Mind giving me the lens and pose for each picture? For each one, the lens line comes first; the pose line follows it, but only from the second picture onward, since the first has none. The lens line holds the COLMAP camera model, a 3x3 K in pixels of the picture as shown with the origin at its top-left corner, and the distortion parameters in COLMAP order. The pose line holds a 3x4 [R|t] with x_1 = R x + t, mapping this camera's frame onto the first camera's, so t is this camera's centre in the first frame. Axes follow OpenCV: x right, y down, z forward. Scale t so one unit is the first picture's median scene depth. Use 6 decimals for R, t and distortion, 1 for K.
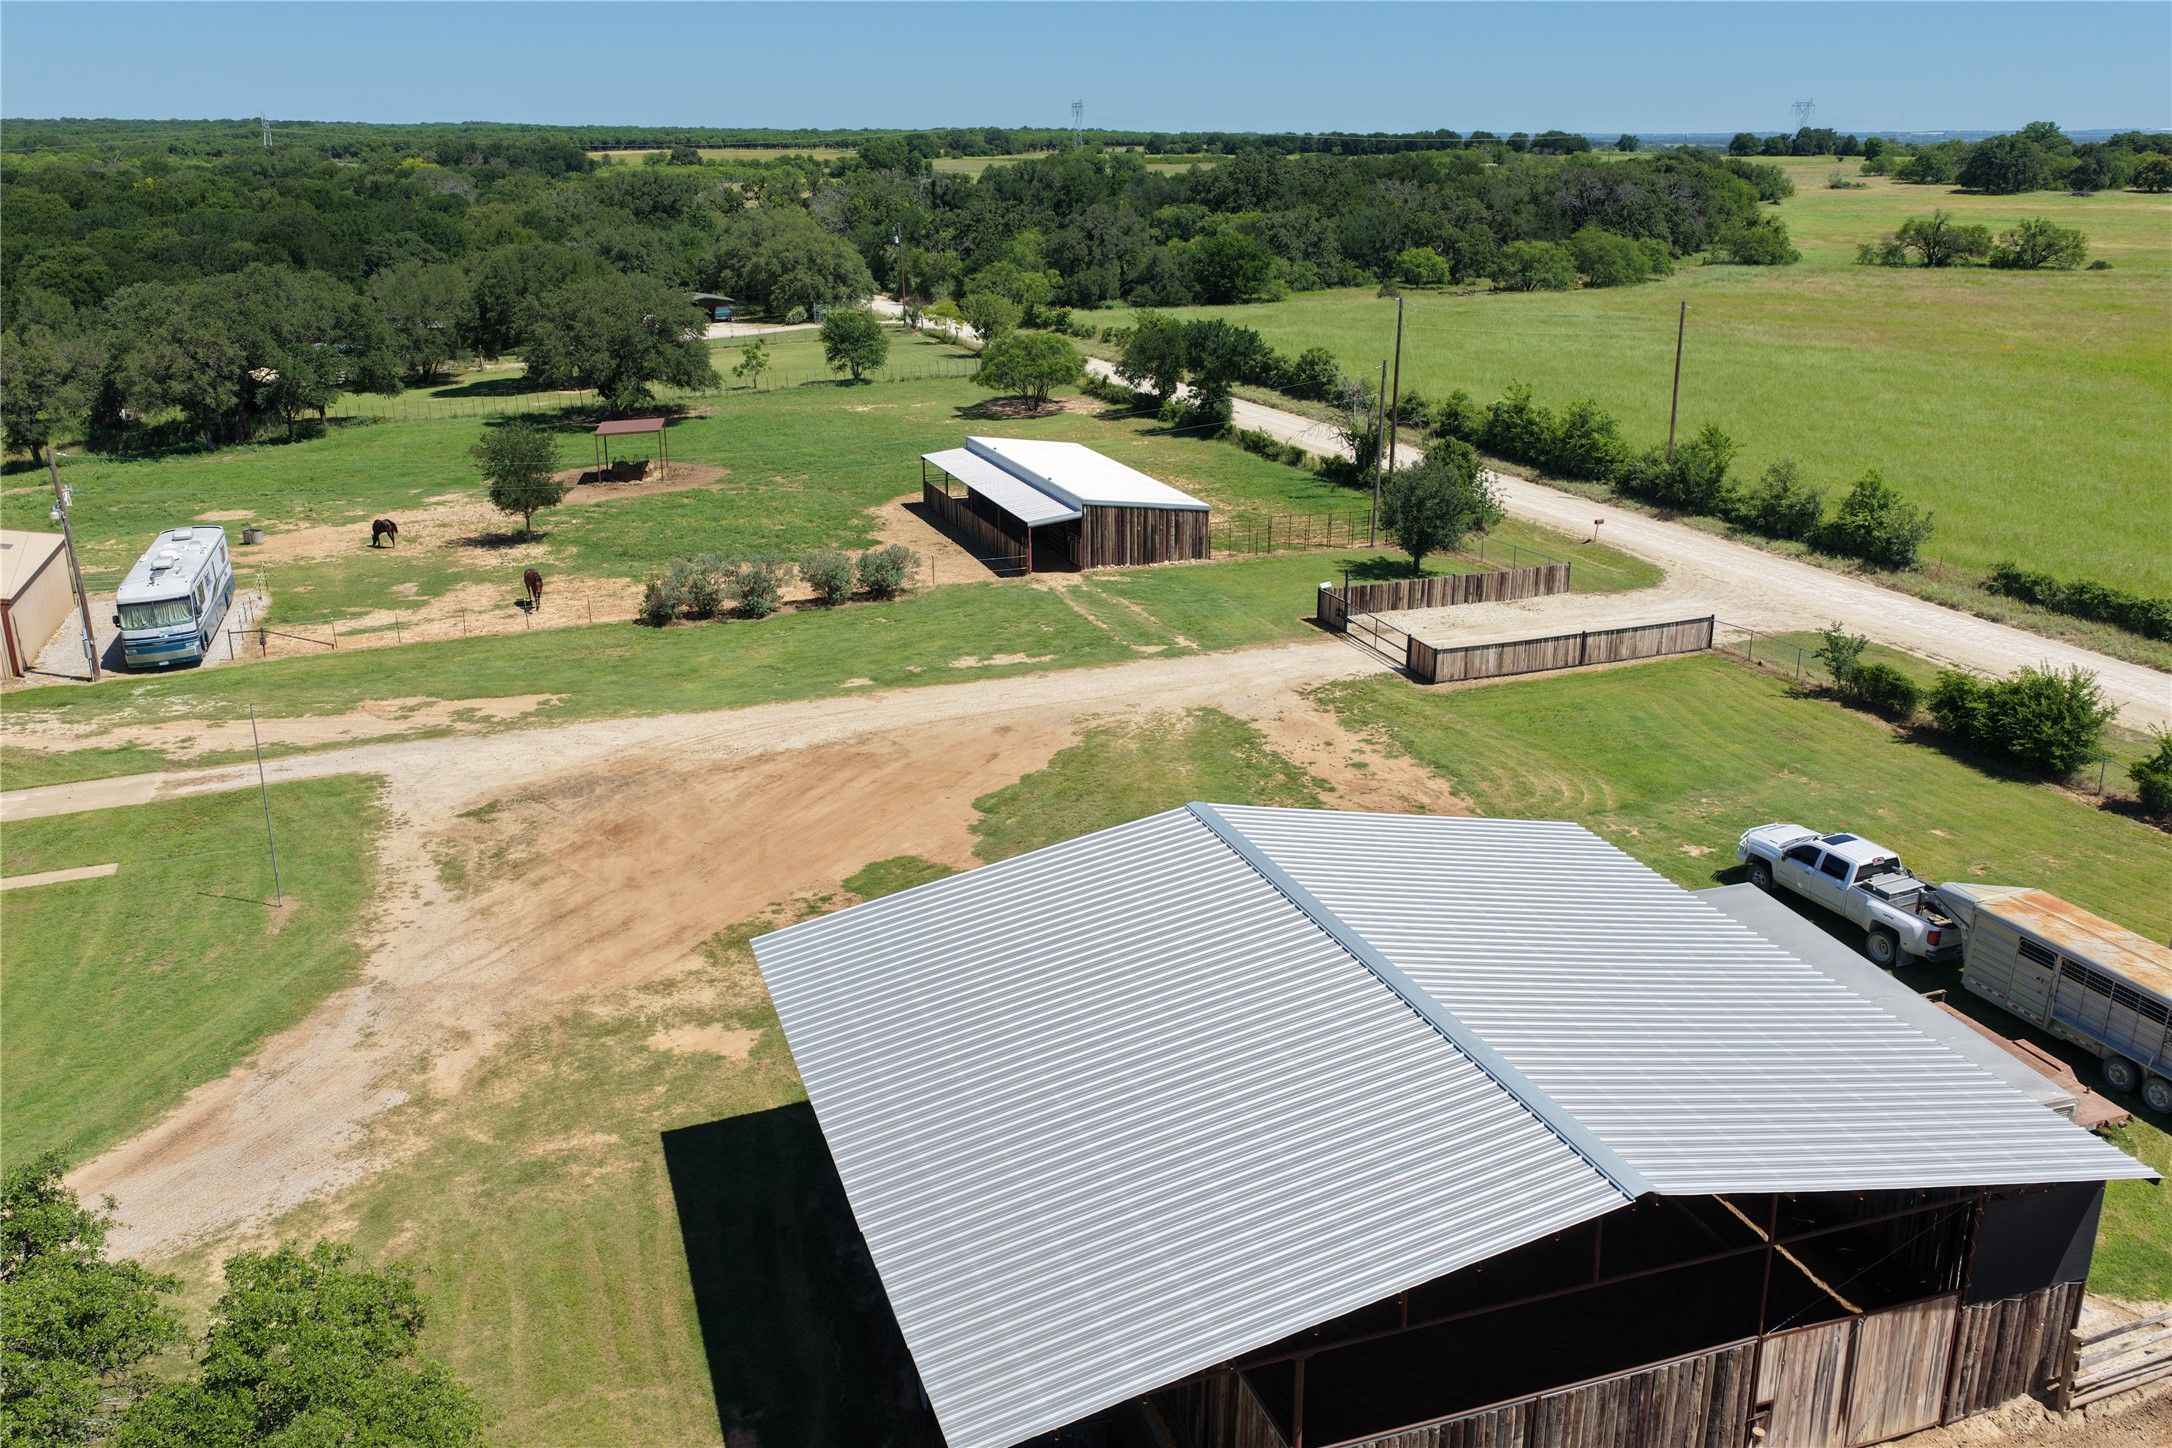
lens RADIAL K [[1796.8, 0, 1092.8], [0, 1796.8, 728.0], [0, 0, 1]] dist [-0.011493, 0.035259]
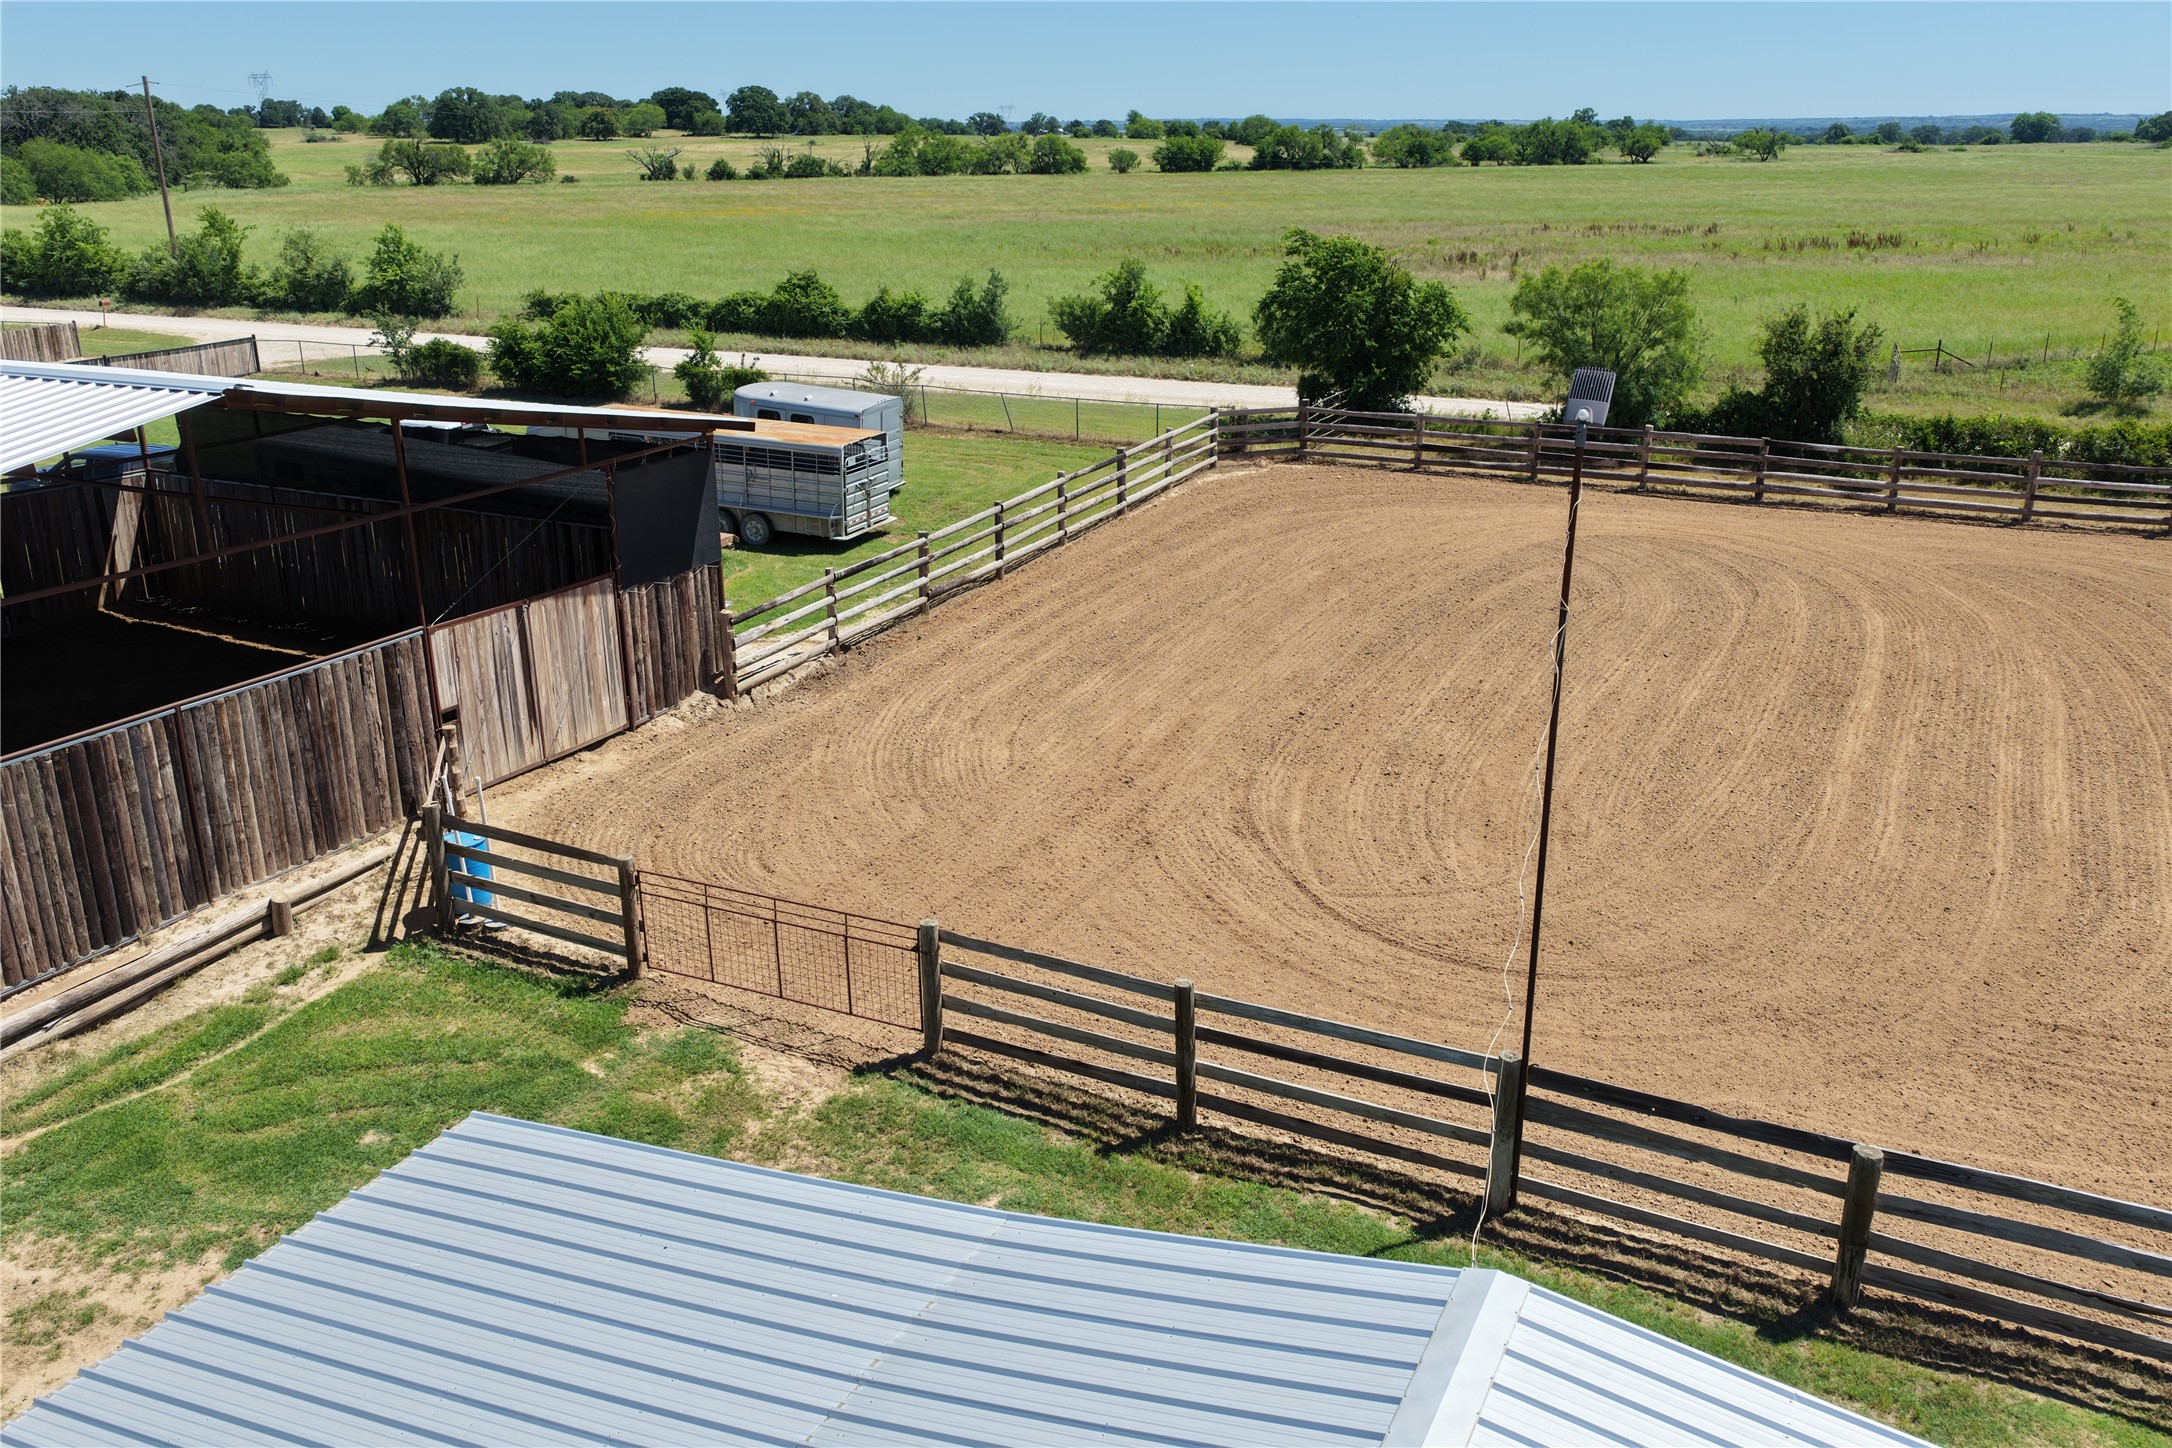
lens RADIAL K [[1796.8, 0, 1092.8], [0, 1796.8, 728.0], [0, 0, 1]] dist [-0.011493, 0.035259]
pose [[0.719260, -0.216199, 0.660244, 0.001892], [0.223788, 0.971792, 0.074425, 0.178047], [-0.657711, 0.094224, 0.747354, 0.046692]]
